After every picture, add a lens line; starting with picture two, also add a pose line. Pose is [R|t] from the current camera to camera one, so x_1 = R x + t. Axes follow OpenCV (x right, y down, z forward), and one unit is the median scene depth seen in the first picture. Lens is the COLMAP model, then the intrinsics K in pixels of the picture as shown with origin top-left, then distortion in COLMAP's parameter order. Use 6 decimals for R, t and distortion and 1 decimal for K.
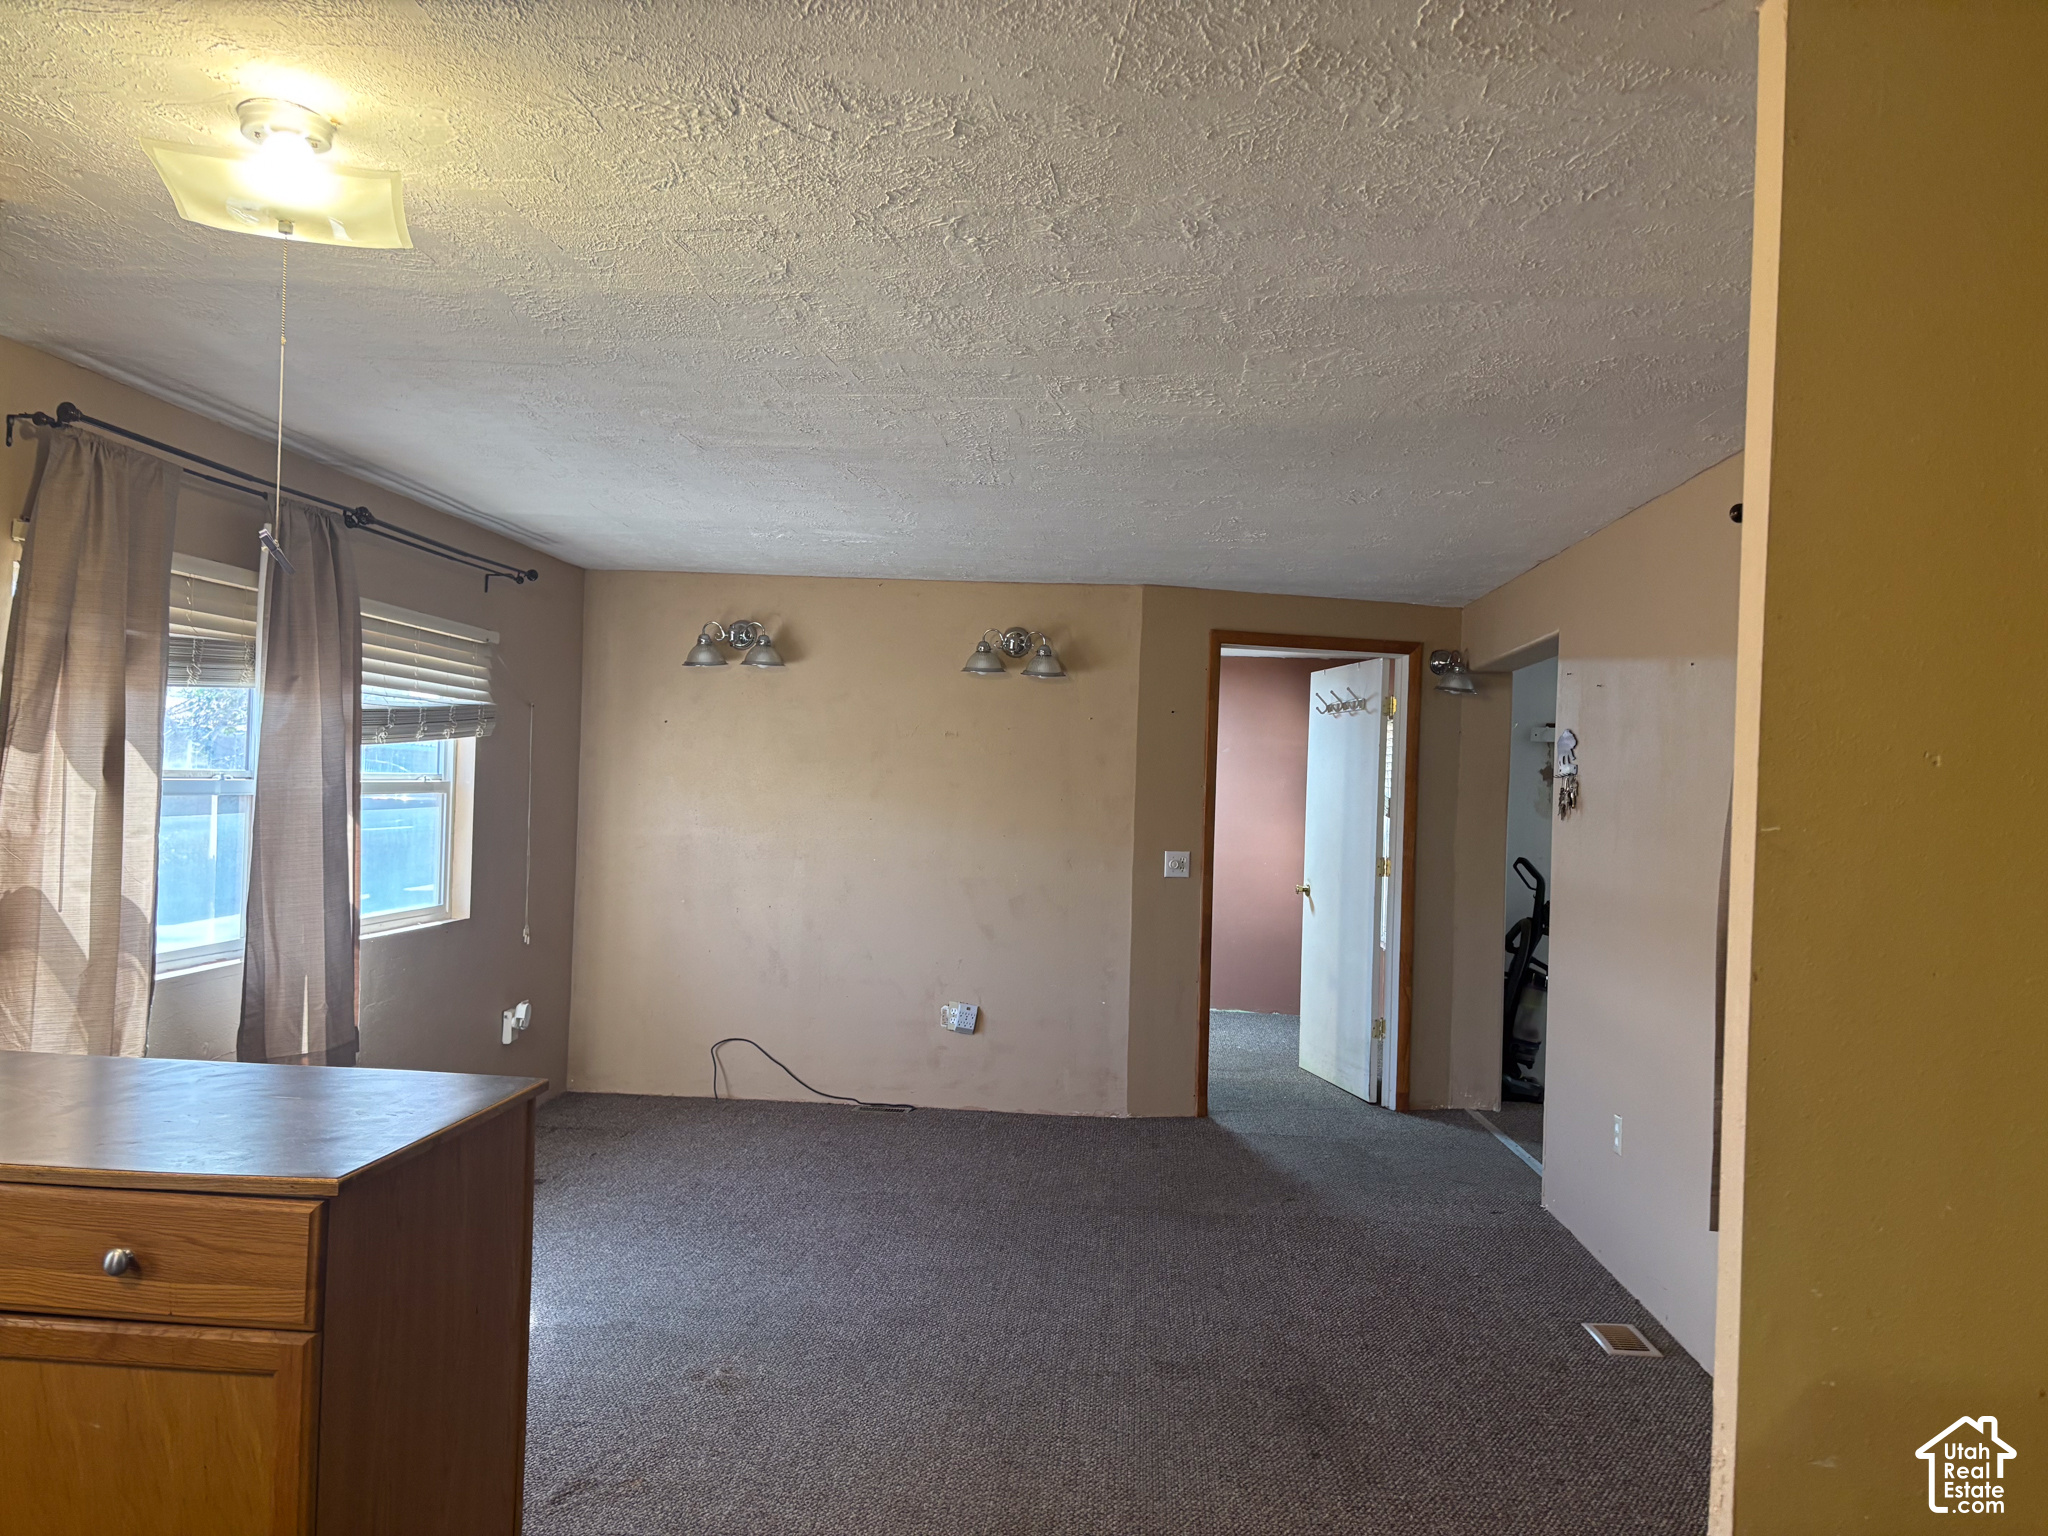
lens RADIAL K [[1558.7, 0, 1024.0], [0, 1558.7, 768.0], [0, 0, 1]] dist [0.037764, -0.000376]
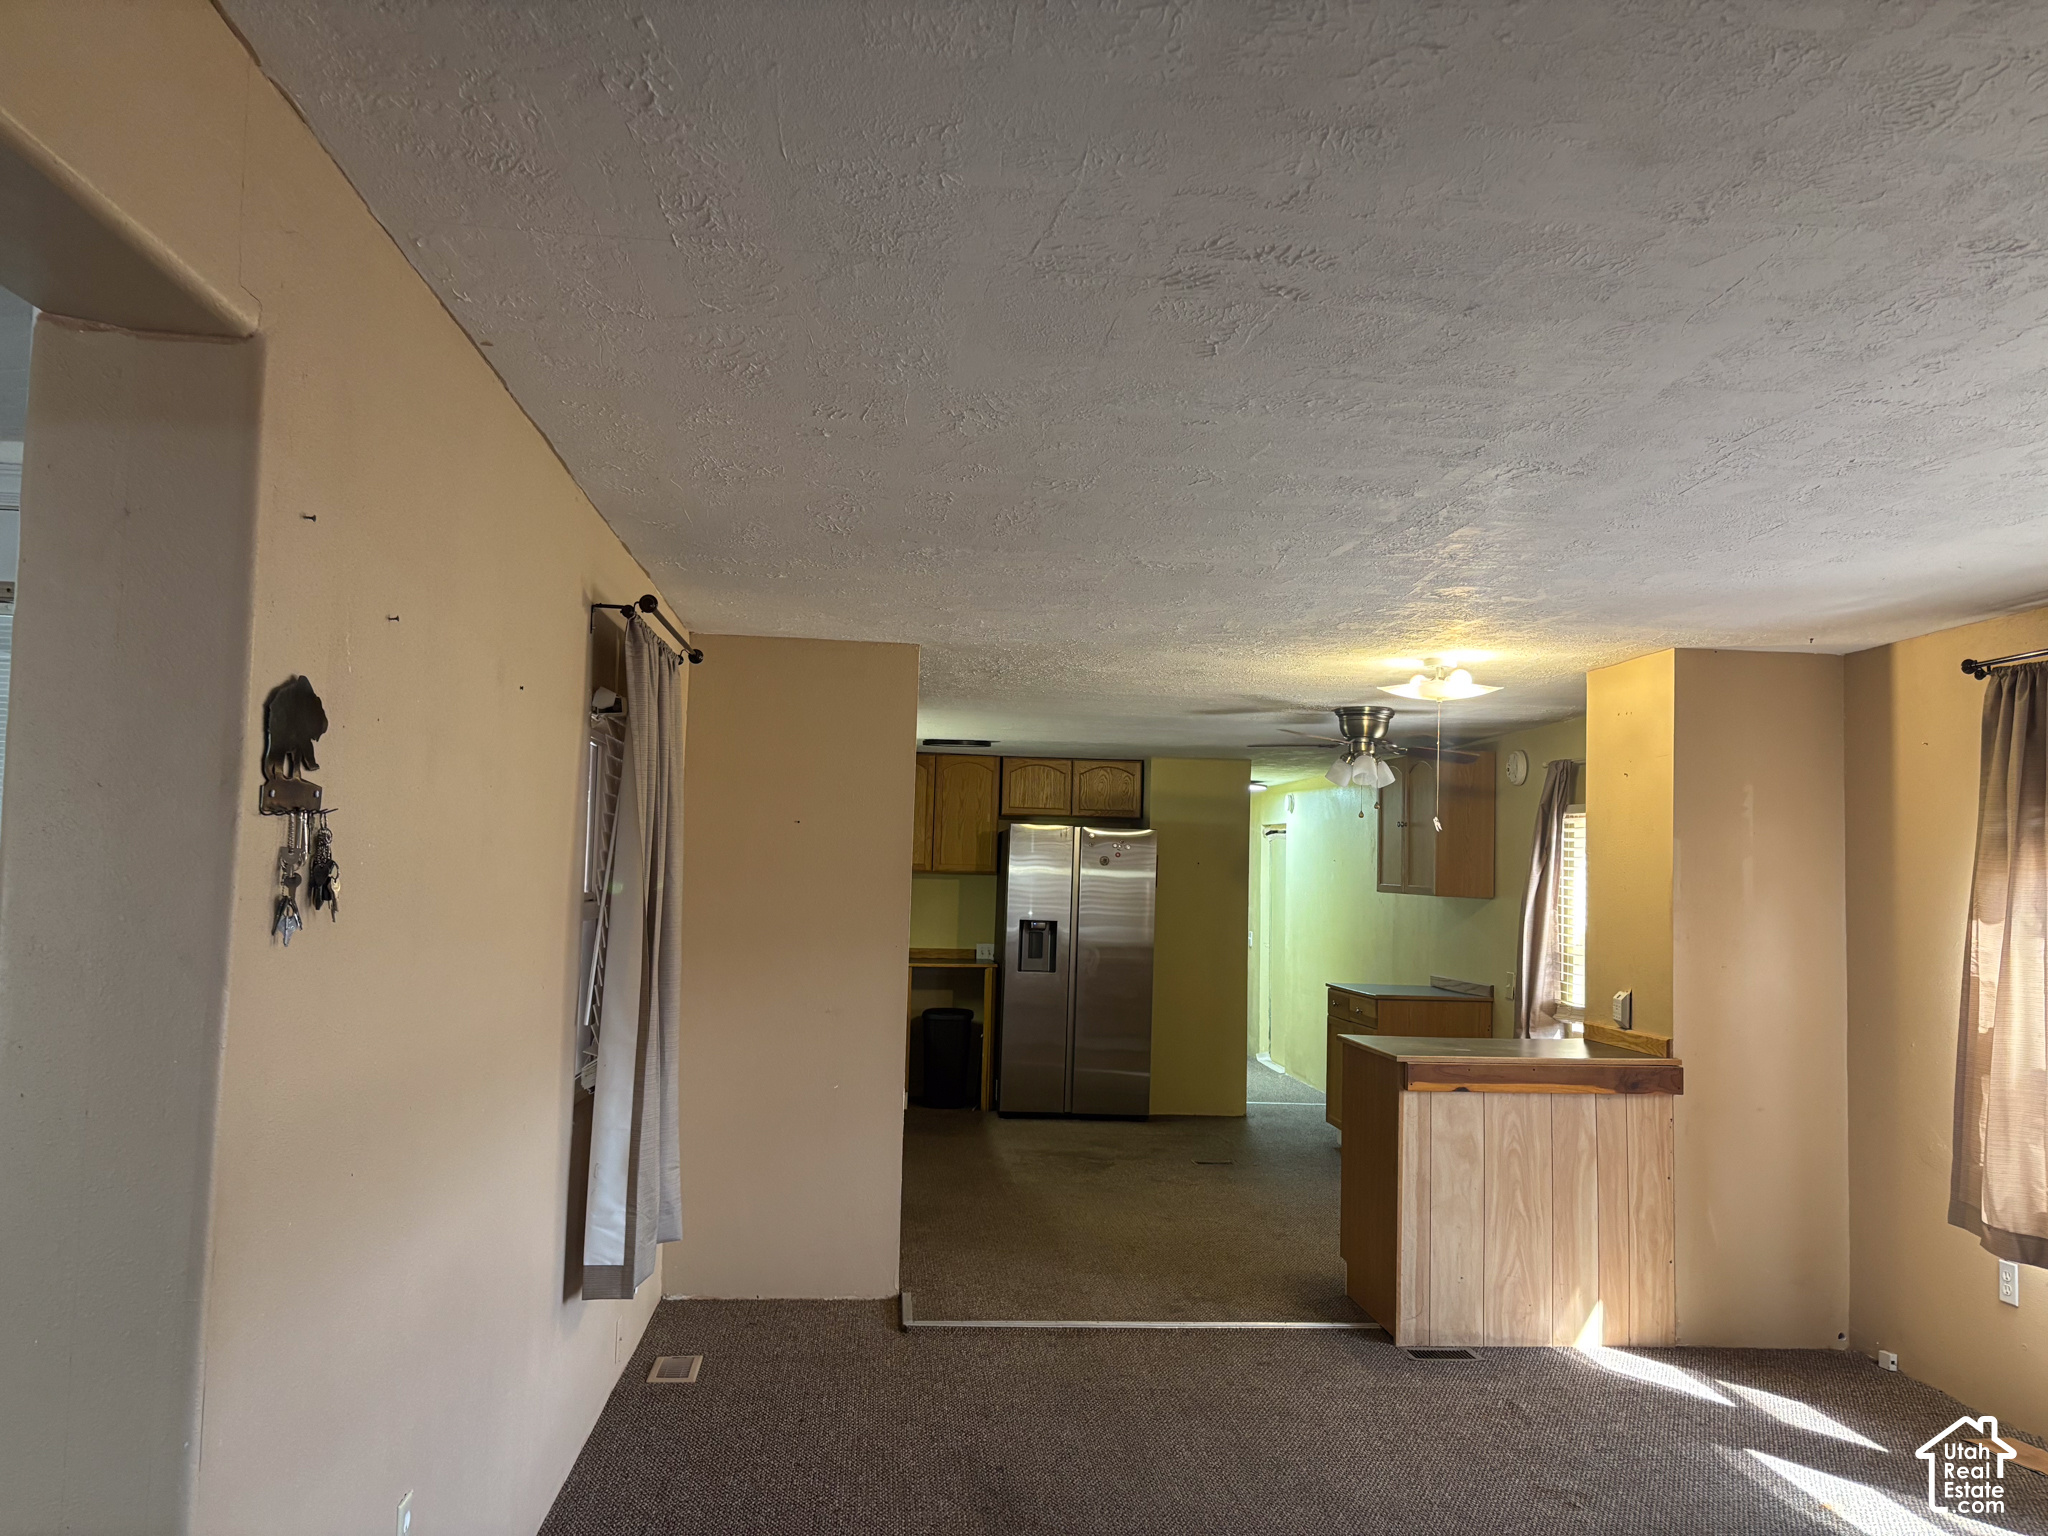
lens RADIAL K [[1554.1, 0, 1024.0], [0, 1554.1, 768.0], [0, 0, 1]] dist [0.044124, -0.052749]
pose [[-0.985597, -0.070836, -0.153559, 0.304185], [-0.057858, 0.994492, -0.087400, 0.018812], [0.158904, -0.077256, -0.984267, 1.735027]]
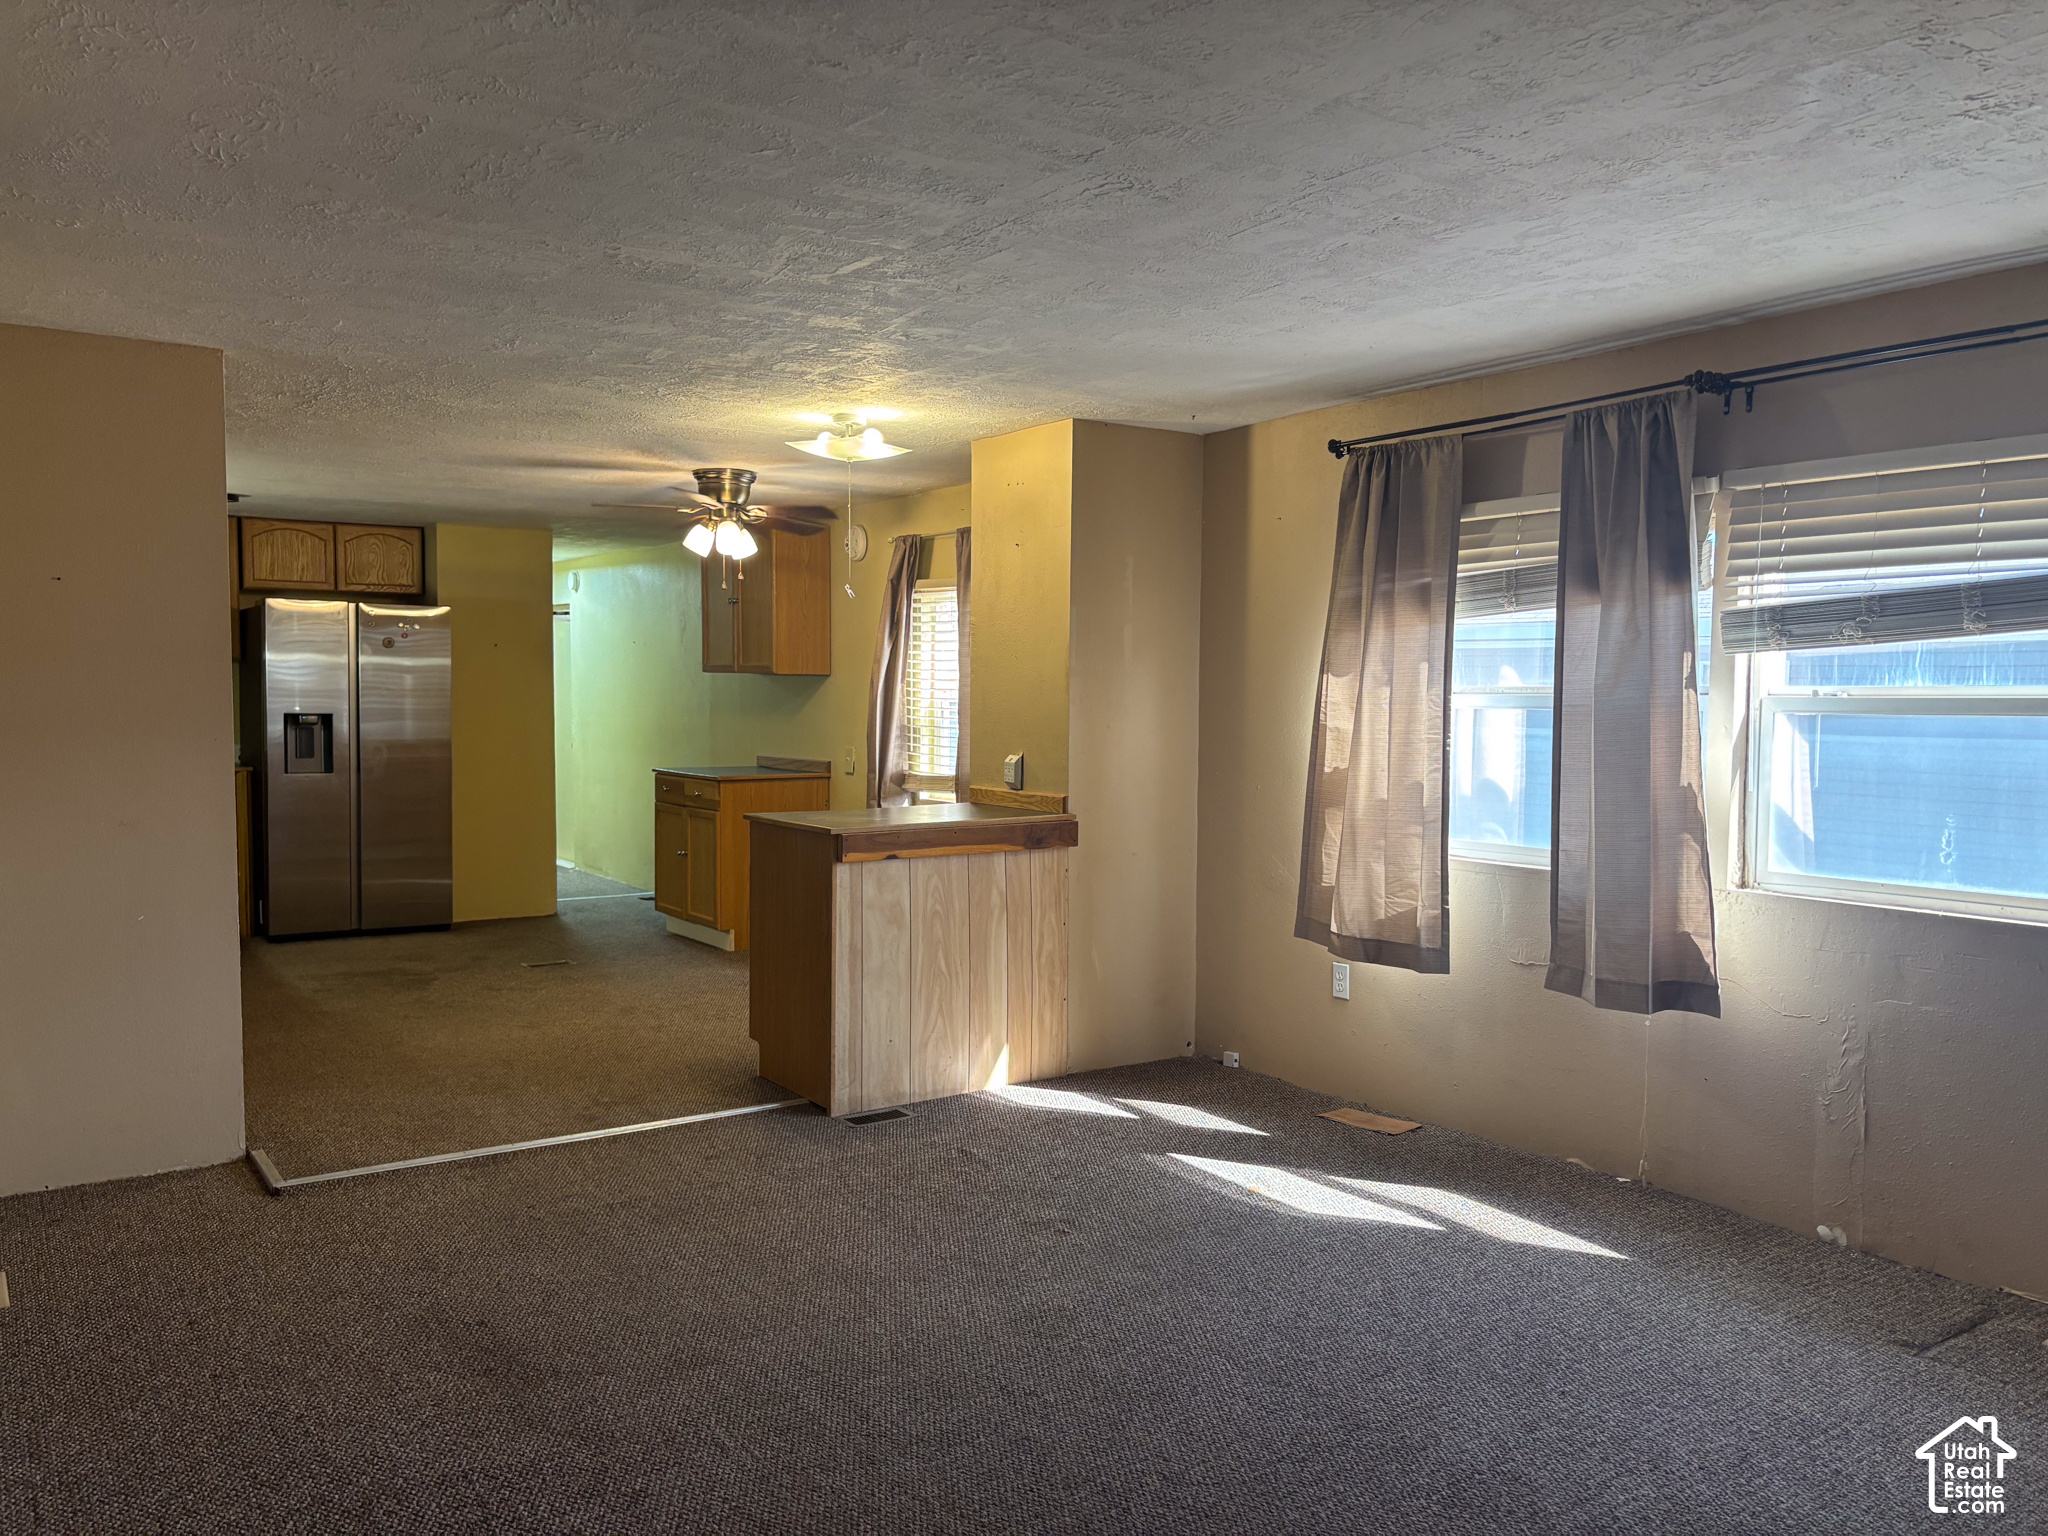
lens RADIAL K [[1554.1, 0, 1024.0], [0, 1554.1, 768.0], [0, 0, 1]] dist [0.044124, -0.052749]
pose [[-0.780425, -0.007007, -0.625210, 0.430856], [-0.025600, 0.999457, 0.020754, 0.044614], [0.624725, 0.032202, -0.780181, 1.577124]]
